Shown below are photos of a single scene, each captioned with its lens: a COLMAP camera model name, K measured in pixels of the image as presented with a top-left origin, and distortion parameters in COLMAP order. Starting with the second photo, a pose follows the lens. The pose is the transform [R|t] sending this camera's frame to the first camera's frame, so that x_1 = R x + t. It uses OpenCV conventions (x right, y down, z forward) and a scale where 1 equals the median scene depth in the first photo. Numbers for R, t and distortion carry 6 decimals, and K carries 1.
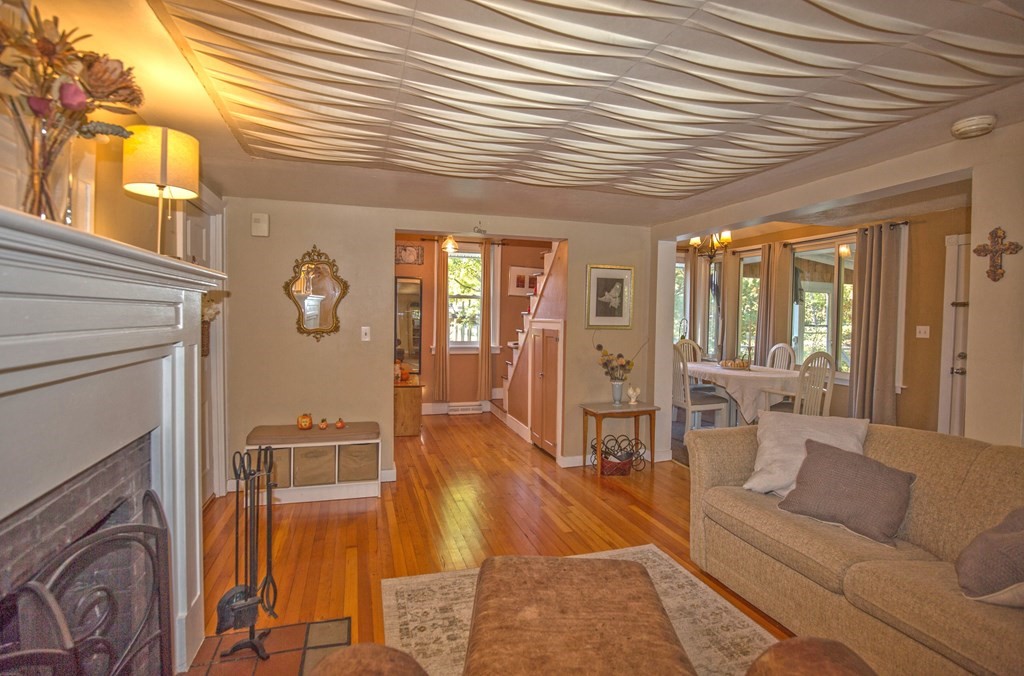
lens RADIAL K [[487.1, 0, 505.2], [0, 487.1, 327.2], [0, 0, 1]] dist [-0.002637, -0.000391]
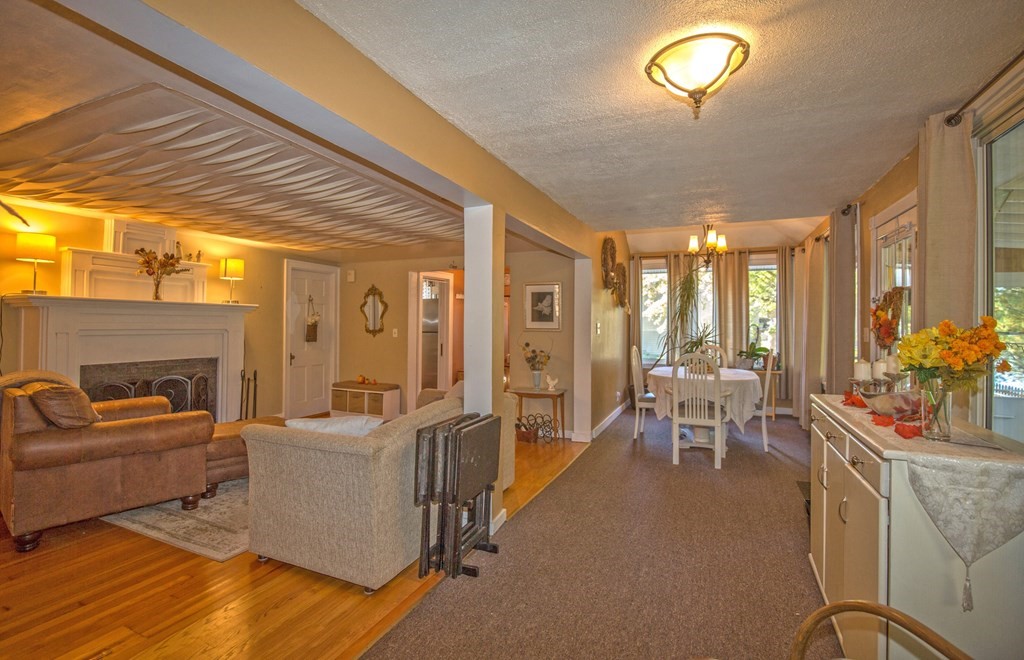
lens RADIAL K [[482.6, 0, 499.8], [0, 482.6, 314.0], [0, 0, 1]] dist [-0.014363, 0.000133]
pose [[0.746044, -0.023557, -0.665480, 0.989561], [-0.011894, 0.998743, -0.048687, 0.021799], [0.665790, 0.044238, 0.744826, -0.029072]]
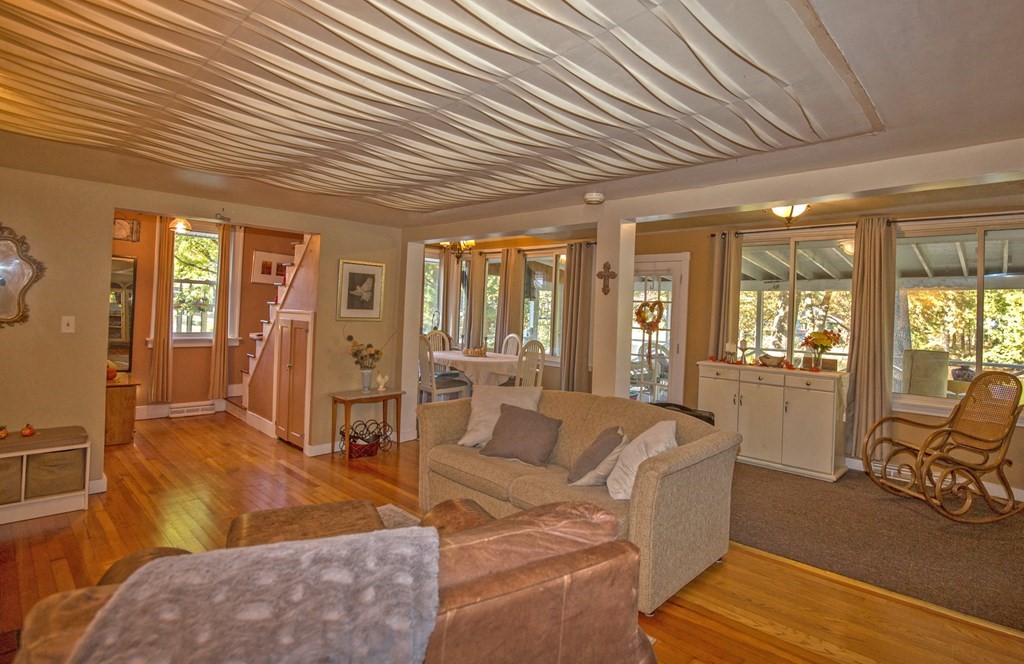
lens RADIAL K [[512.9, 0, 547.2], [0, 512.9, 305.9], [0, 0, 1]] dist [-0.028985, 0.000168]
pose [[0.856133, 0.023046, 0.516242, -0.013886], [-0.012126, 0.999626, -0.024517, -0.006652], [-0.516614, 0.014730, 0.856092, -0.169946]]
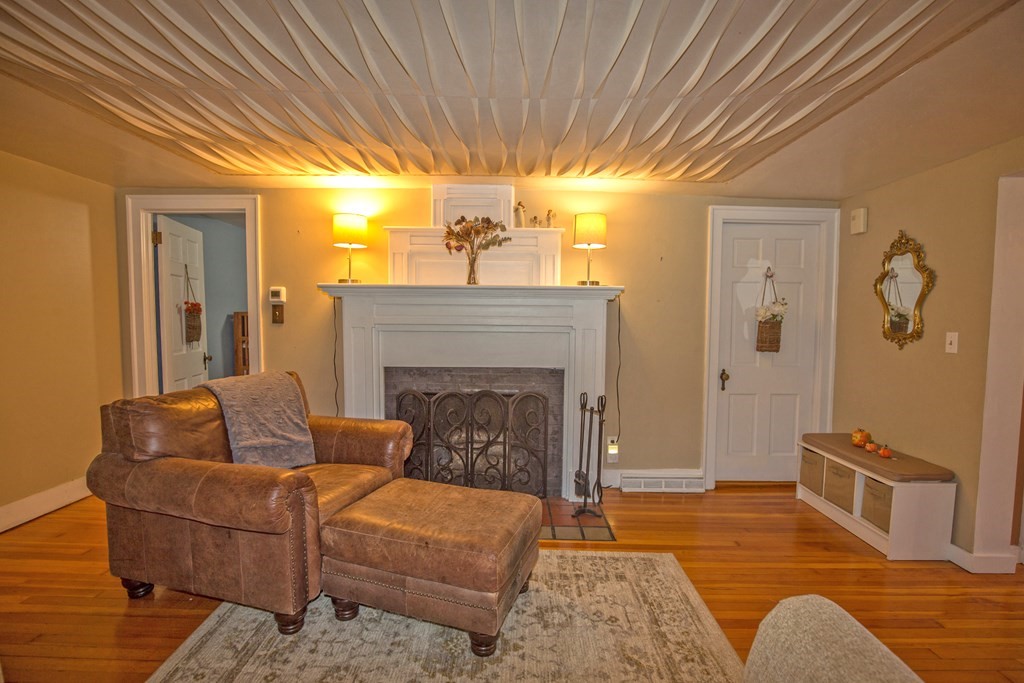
lens RADIAL K [[492.1, 0, 512.0], [0, 492.1, 341.5], [0, 0, 1]] dist [-0.036923, 0.010370]
pose [[-0.299796, 0.033503, -0.953415, 0.485696], [-0.035738, 0.998287, 0.046317, 0.002111], [0.953334, 0.047959, -0.298085, 0.527146]]
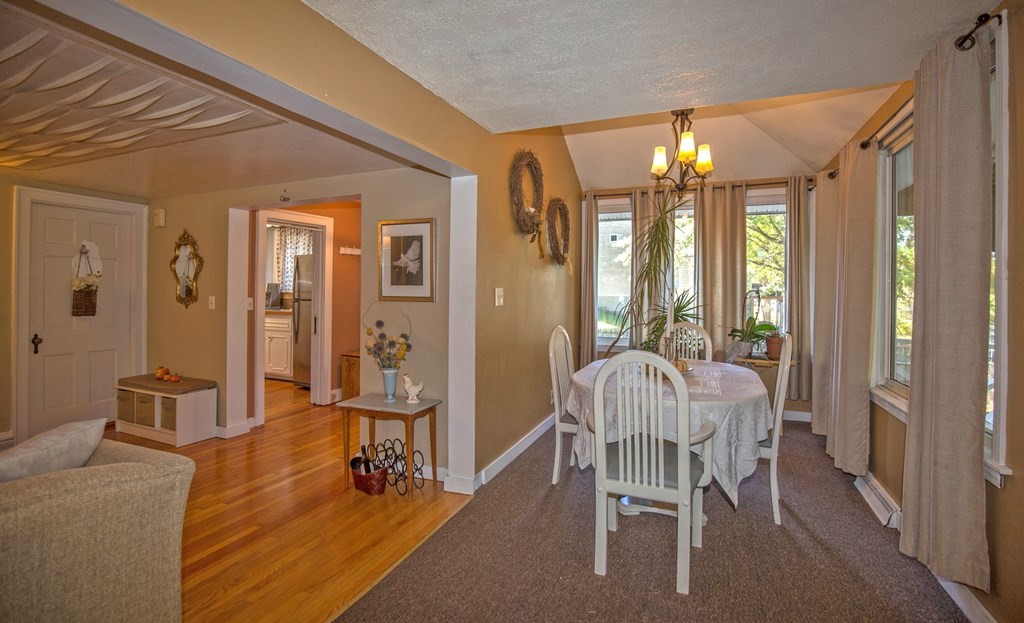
lens RADIAL K [[468.2, 0, 513.3], [0, 468.2, 287.2], [0, 0, 1]] dist [-0.018641, -0.000091]
pose [[0.761249, -0.011417, -0.648359, 0.832785], [-0.012805, 0.999385, -0.032632, 0.003330], [0.648333, 0.033144, 0.760635, 0.548430]]
